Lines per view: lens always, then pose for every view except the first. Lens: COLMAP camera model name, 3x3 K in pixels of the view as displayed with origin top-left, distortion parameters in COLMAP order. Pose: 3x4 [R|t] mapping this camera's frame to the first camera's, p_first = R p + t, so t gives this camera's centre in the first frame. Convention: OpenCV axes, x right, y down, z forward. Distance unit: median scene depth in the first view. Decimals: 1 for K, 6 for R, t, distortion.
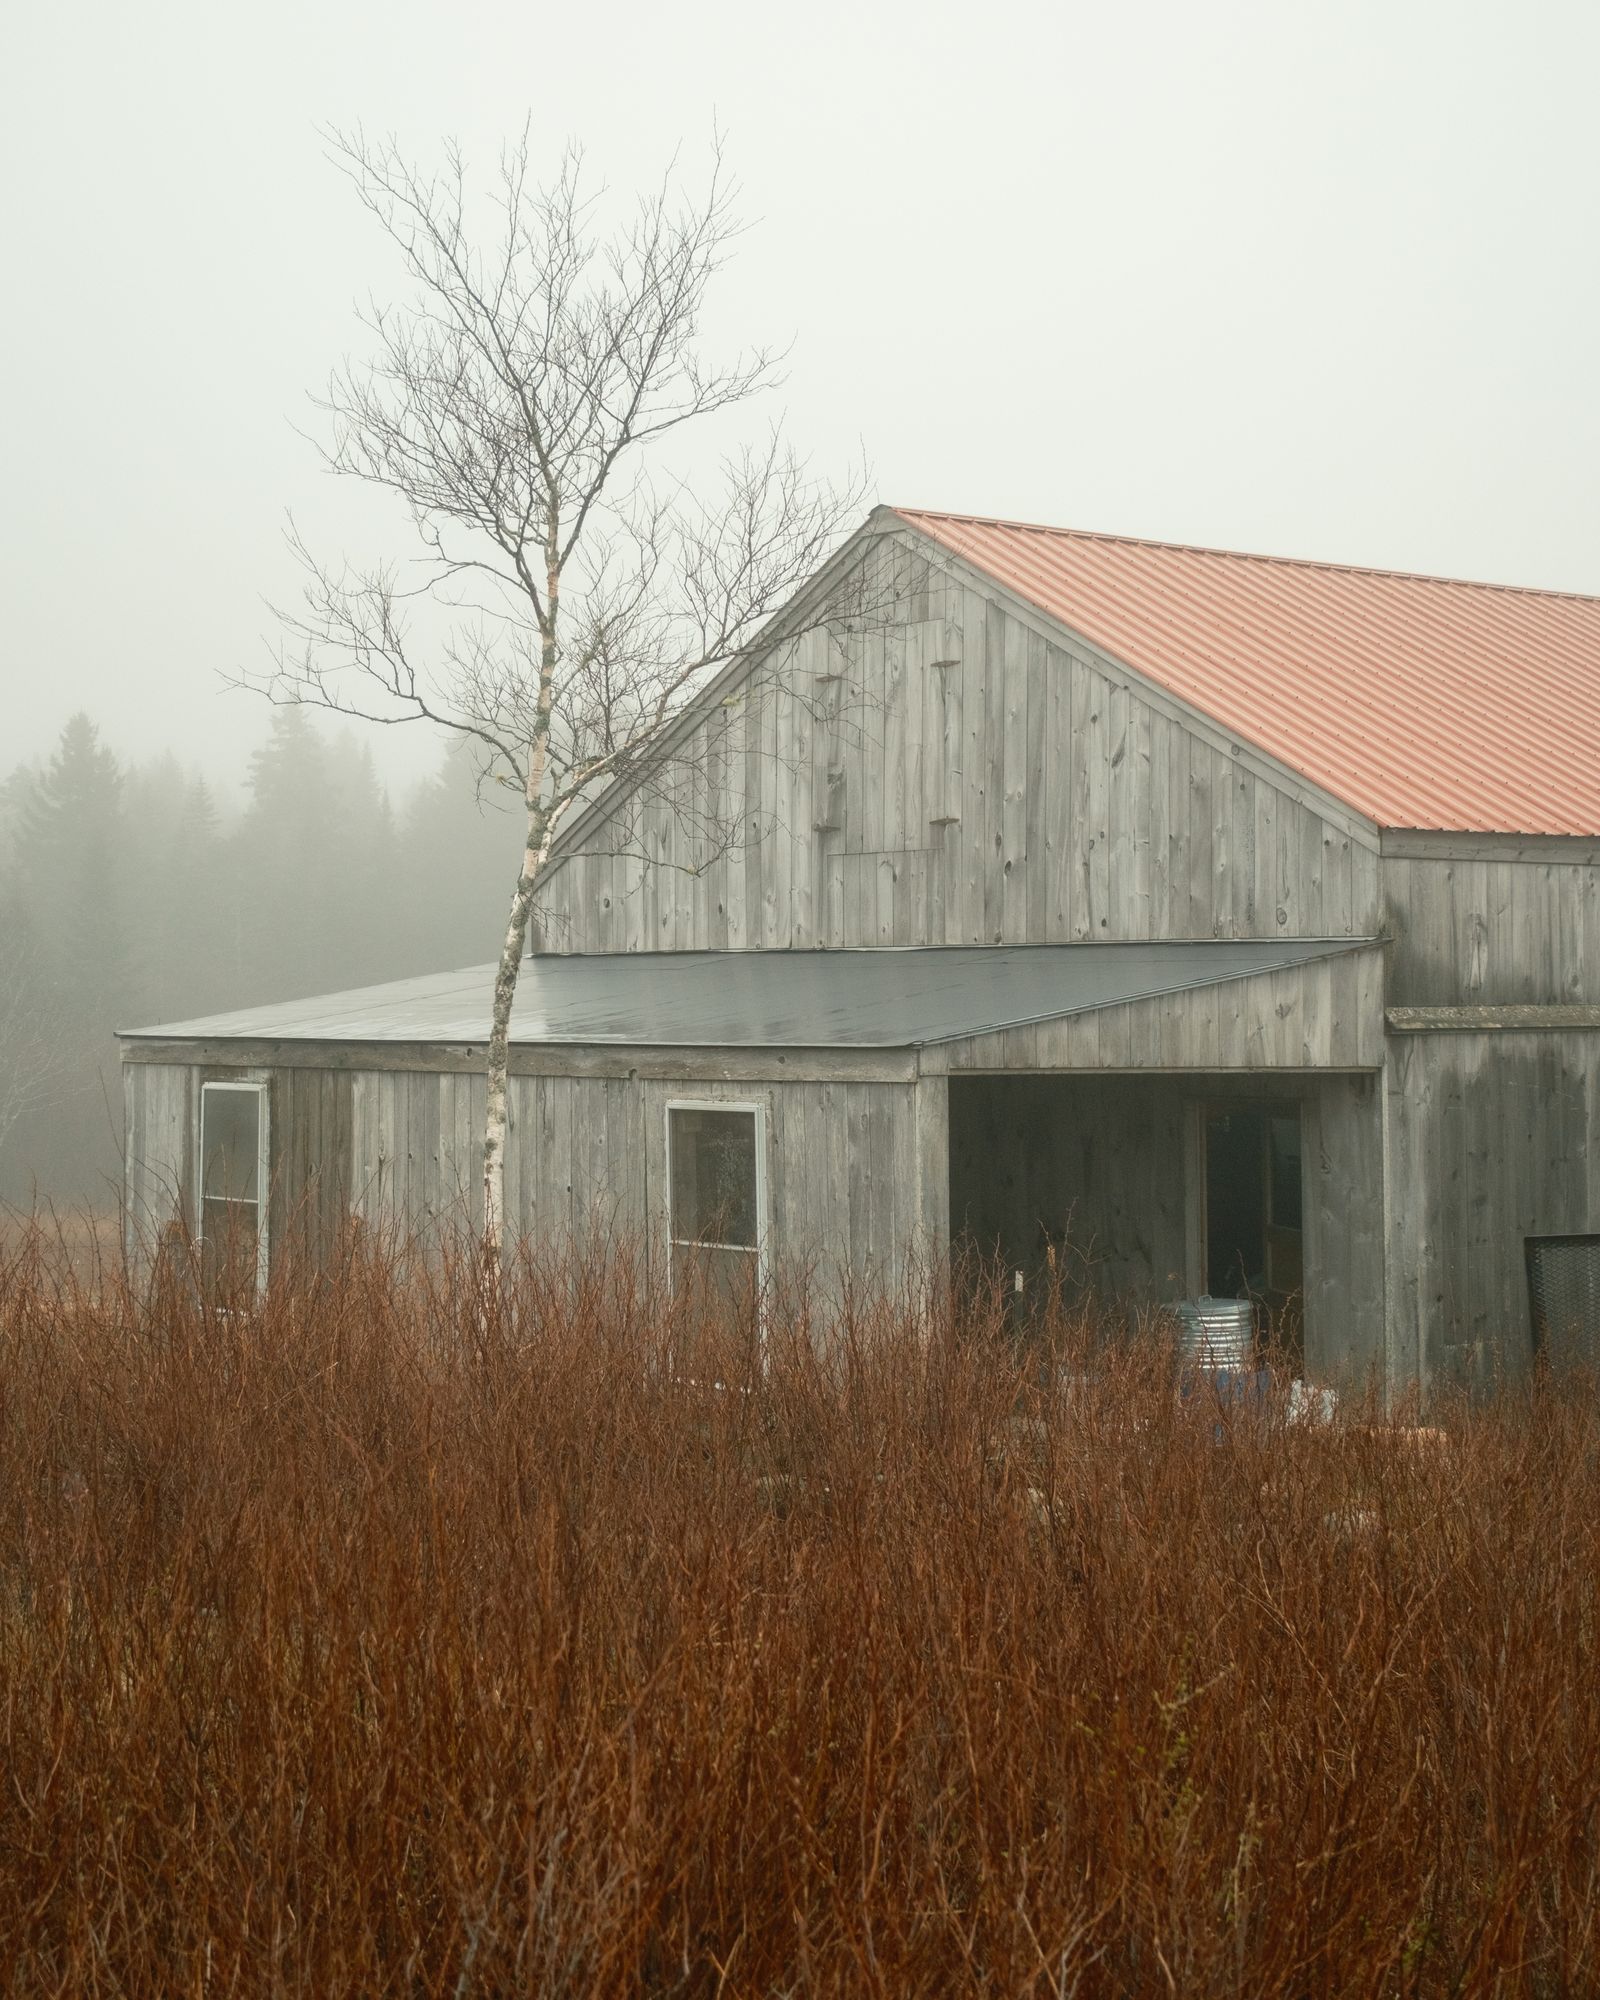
lens RADIAL K [[3084.8, 0, 806.7], [0, 3084.8, 879.0], [0, 0, 1]] dist [0.047894, -0.102732]
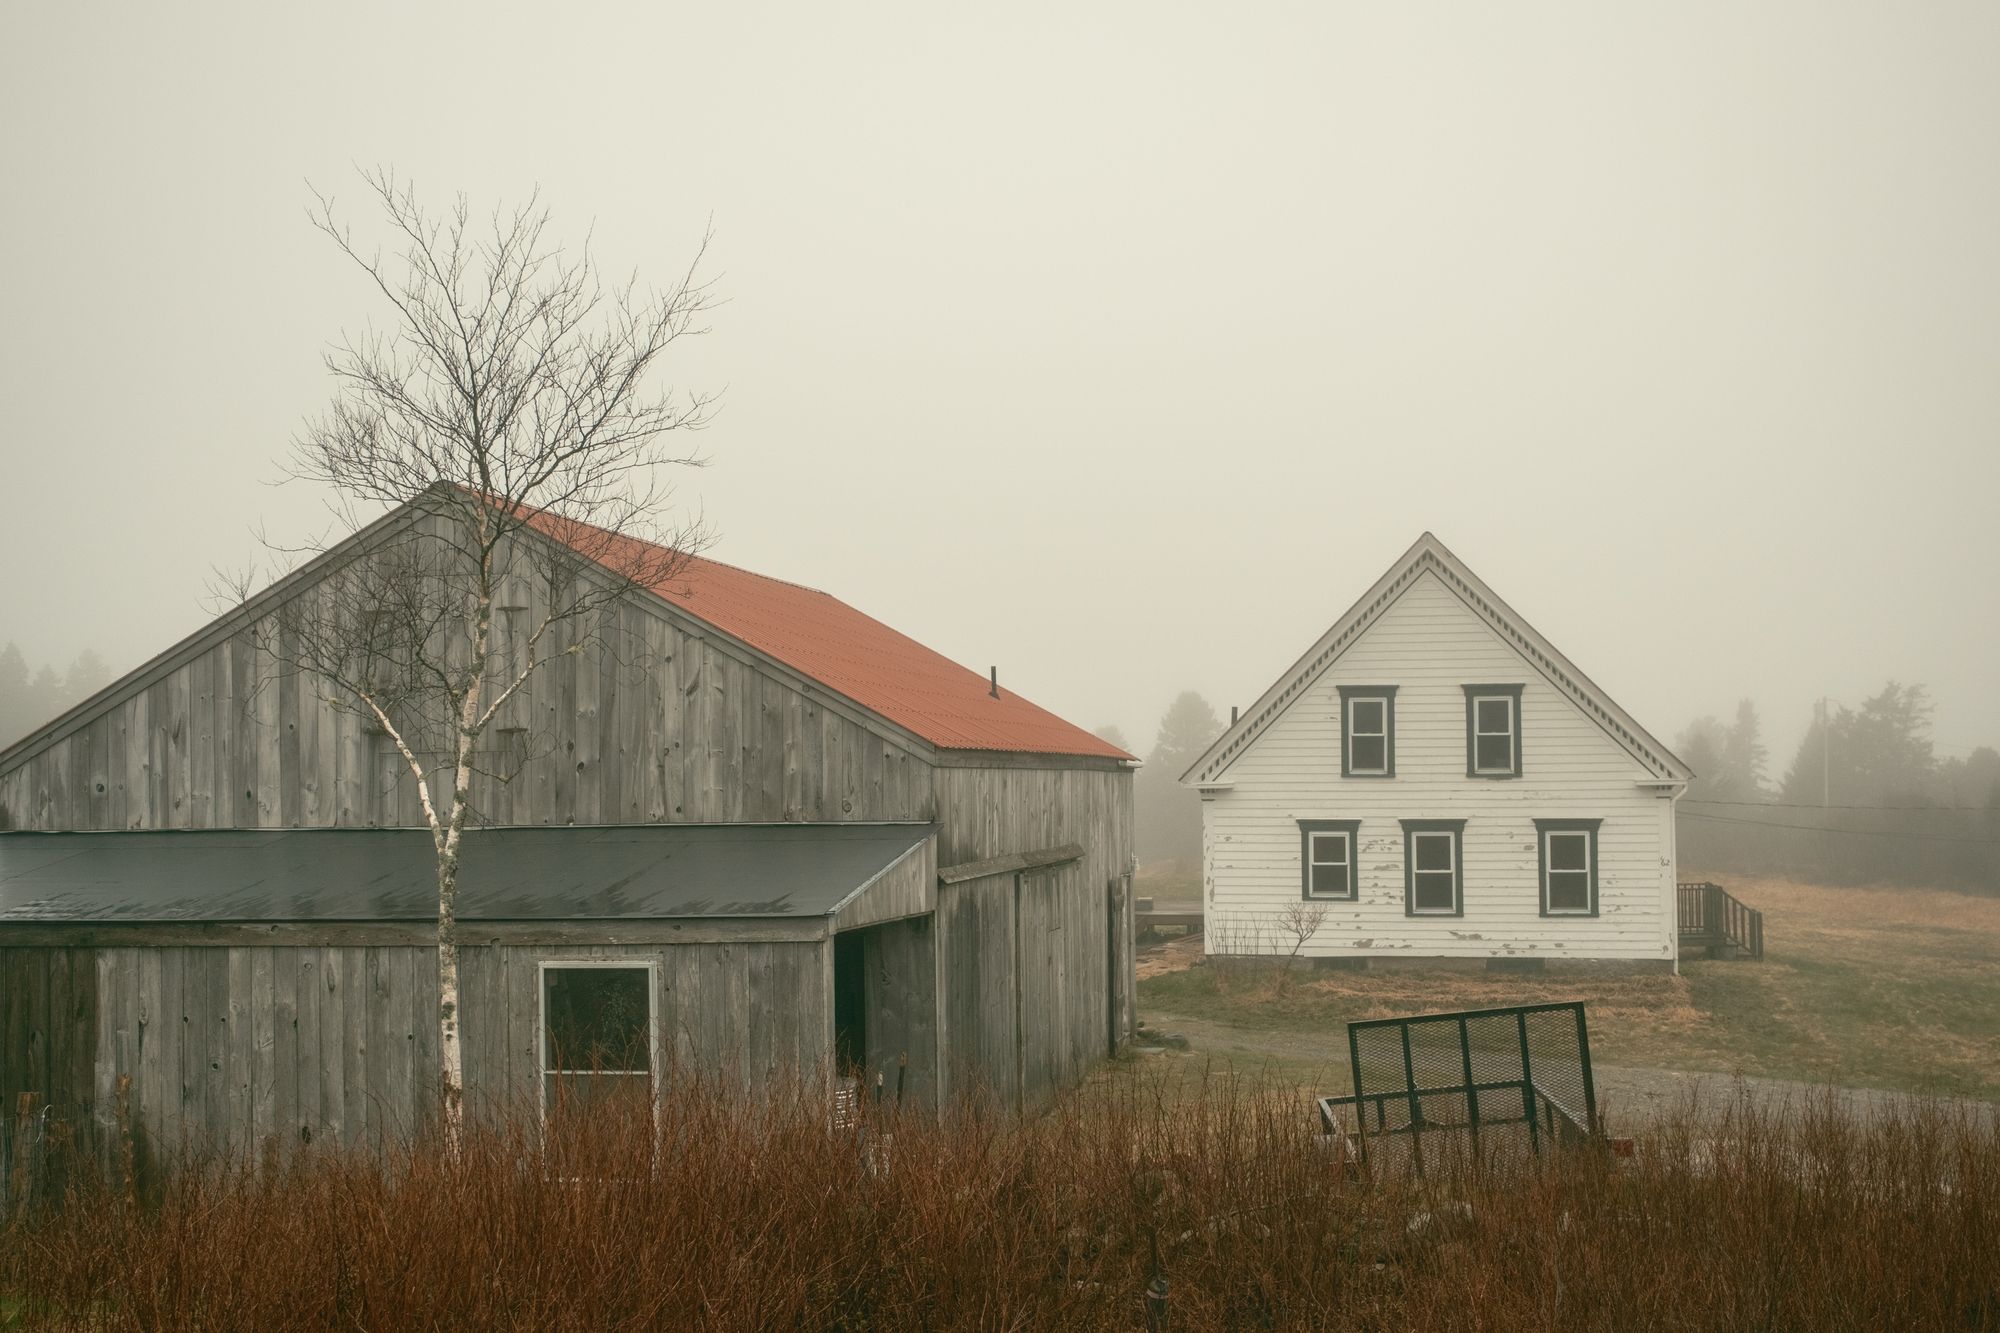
lens RADIAL K [[2333.4, 0, 1005.1], [0, 2333.4, 716.6], [0, 0, 1]] dist [0.041790, -0.076276]
pose [[0.763506, 0.010879, 0.645709, -0.472057], [-0.012455, 0.999920, -0.002119, -0.027196], [-0.645680, -0.006424, 0.763581, 0.123463]]
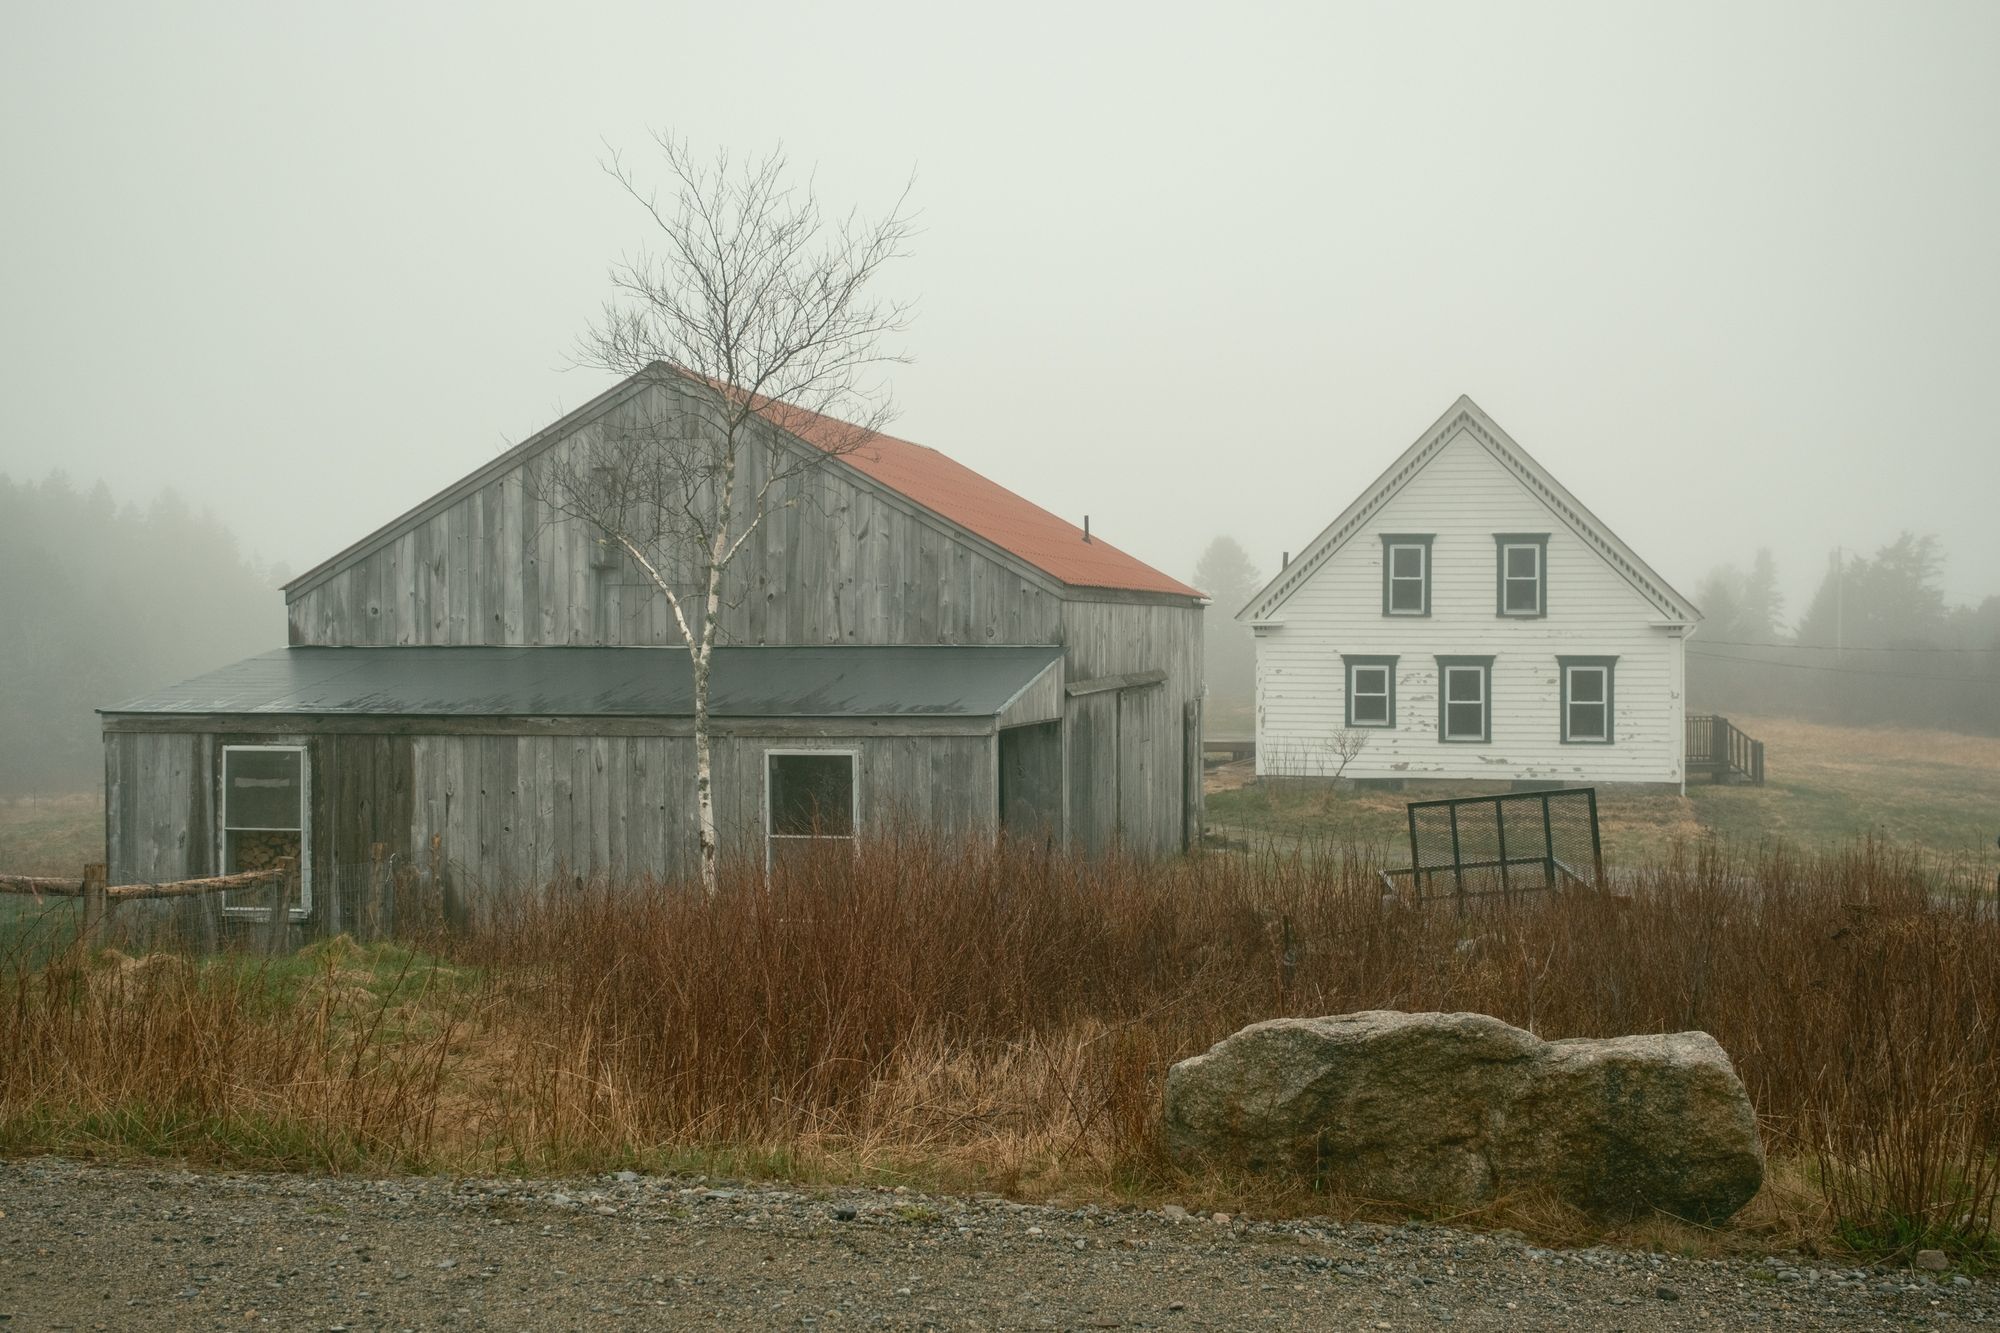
lens RADIAL K [[2300.0, 0, 953.0], [0, 2300.0, 630.9], [0, 0, 1]] dist [-0.001229, 0.052126]
pose [[0.785258, -0.001780, 0.619166, -0.644457], [-0.021587, 0.999309, 0.030250, -0.026400], [-0.618792, -0.037120, 0.784677, -0.006002]]
